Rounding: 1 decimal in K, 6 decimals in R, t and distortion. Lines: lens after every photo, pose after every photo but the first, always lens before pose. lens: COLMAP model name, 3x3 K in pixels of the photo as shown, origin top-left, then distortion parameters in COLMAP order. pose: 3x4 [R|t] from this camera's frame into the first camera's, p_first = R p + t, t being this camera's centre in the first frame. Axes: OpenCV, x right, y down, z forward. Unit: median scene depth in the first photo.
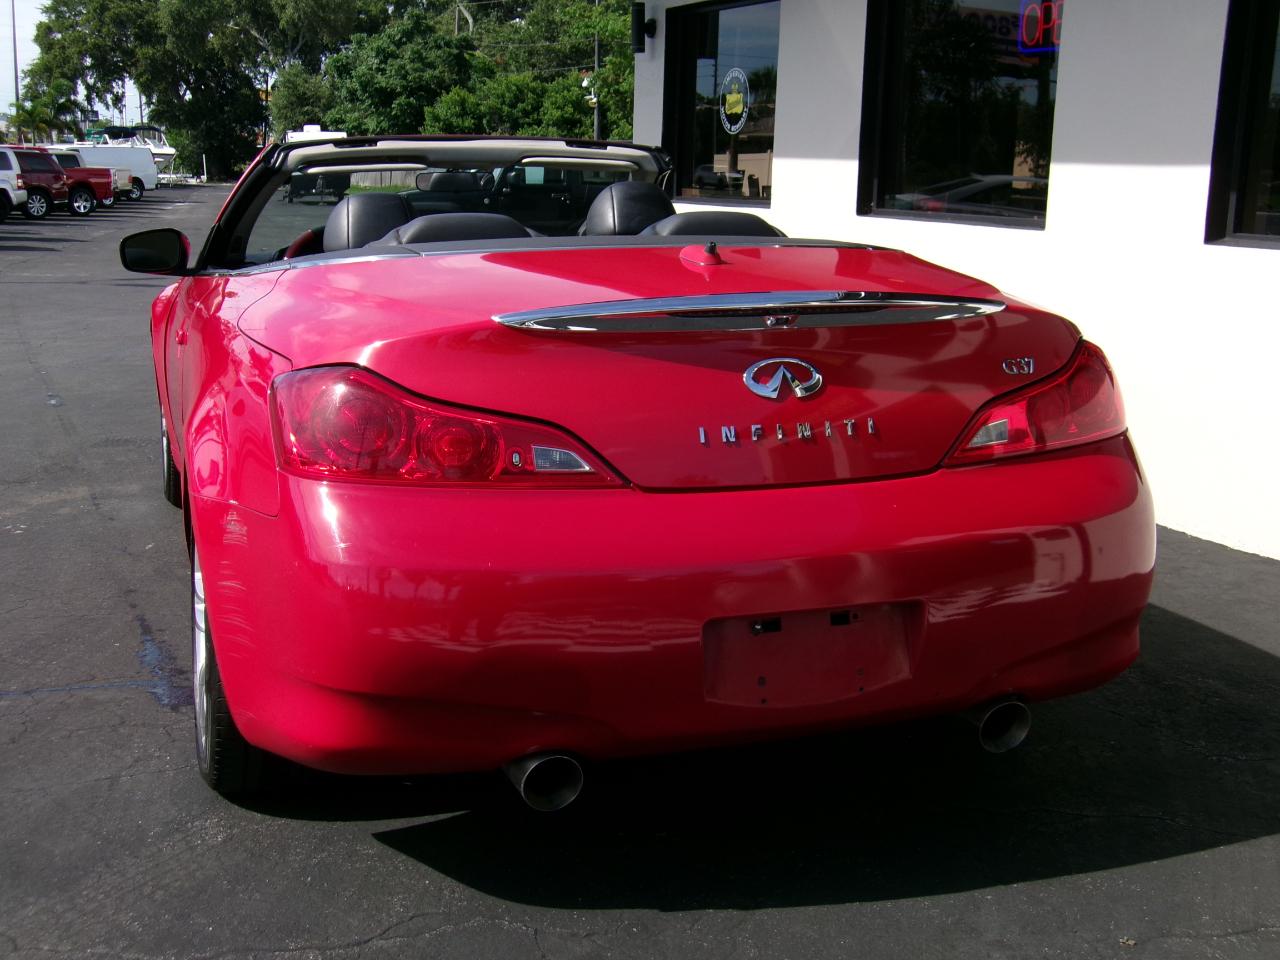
lens RADIAL K [[1561.9, 0, 641.6], [0, 1561.9, 501.7], [0, 0, 1]] dist [-0.056462, 0.152852]
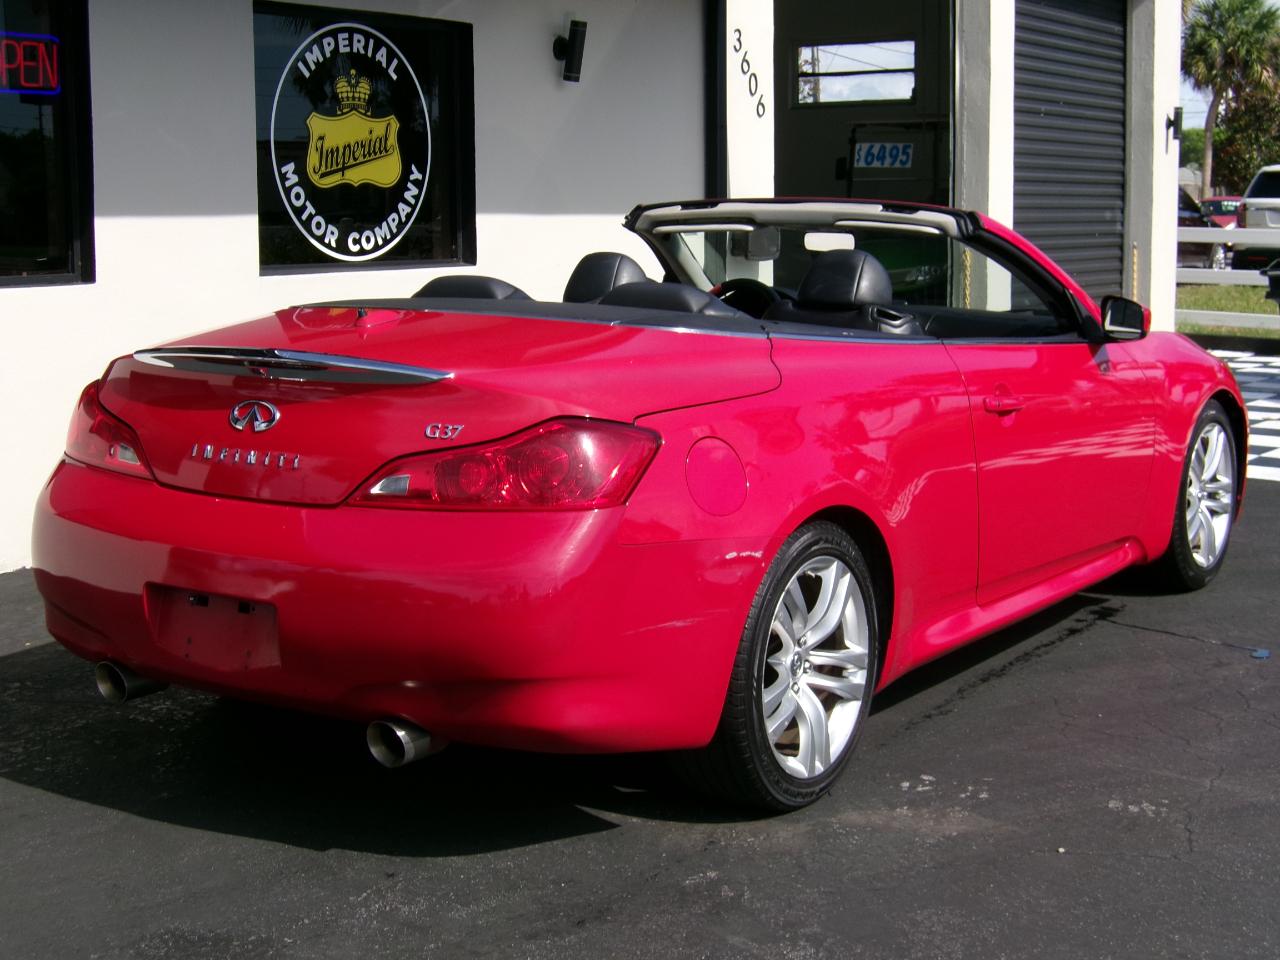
lens RADIAL K [[1953.3, 0, 643.8], [0, 1953.3, 524.2], [0, 0, 1]] dist [-0.125803, 0.011256]
pose [[-0.538309, -0.154944, 0.828381, -0.116275], [0.170493, 0.942605, 0.287101, -0.039906], [-0.825321, 0.295783, -0.480996, 0.168011]]
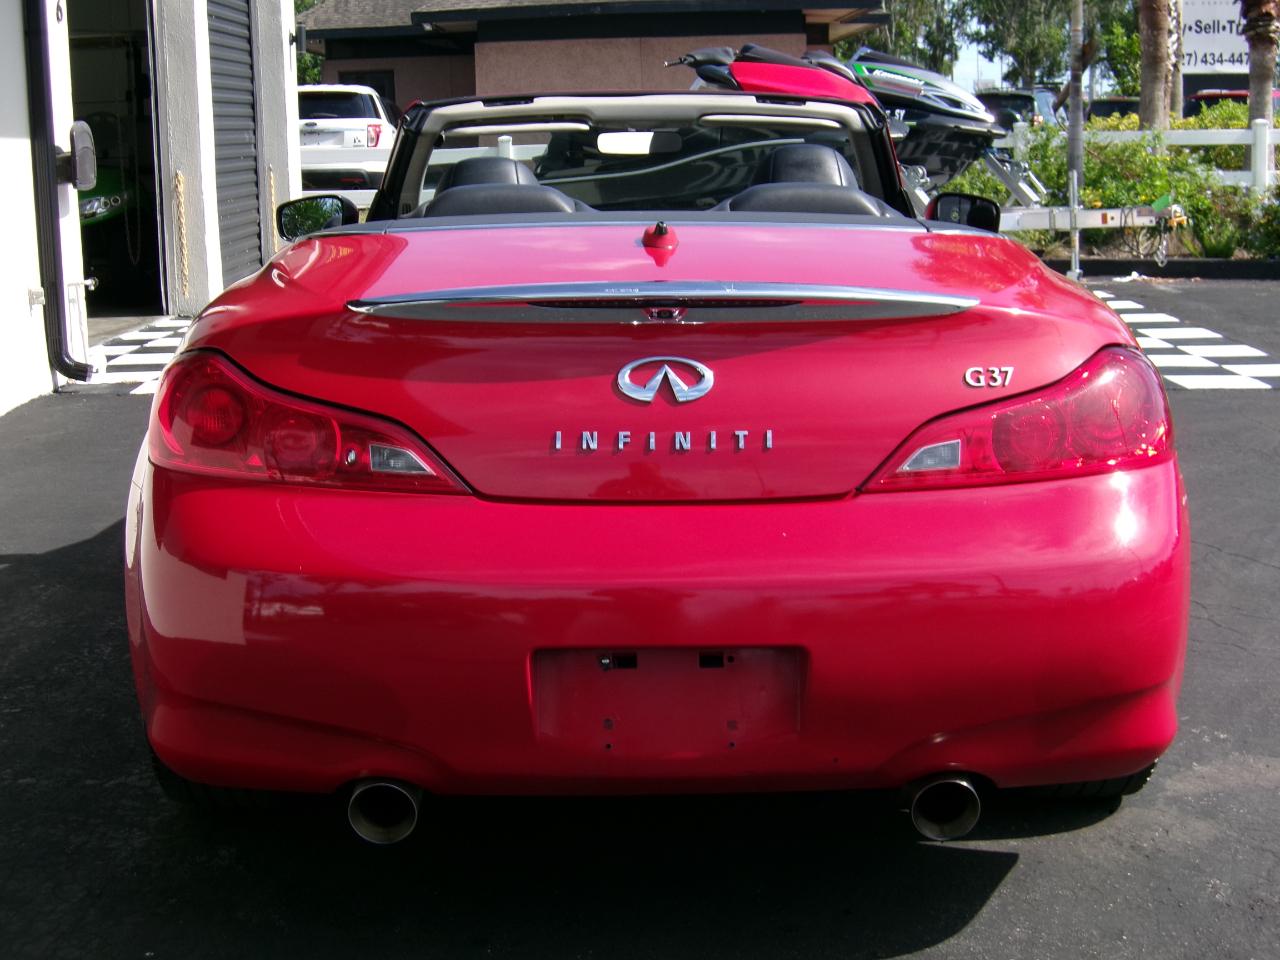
lens RADIAL K [[1953.3, 0, 643.8], [0, 1953.3, 524.2], [0, 0, 1]] dist [-0.125803, 0.011256]
pose [[-0.919984, -0.082611, 0.383151, -0.057963], [0.081770, 0.915576, 0.393745, -0.041898], [-0.383332, 0.393569, -0.835560, 0.190280]]
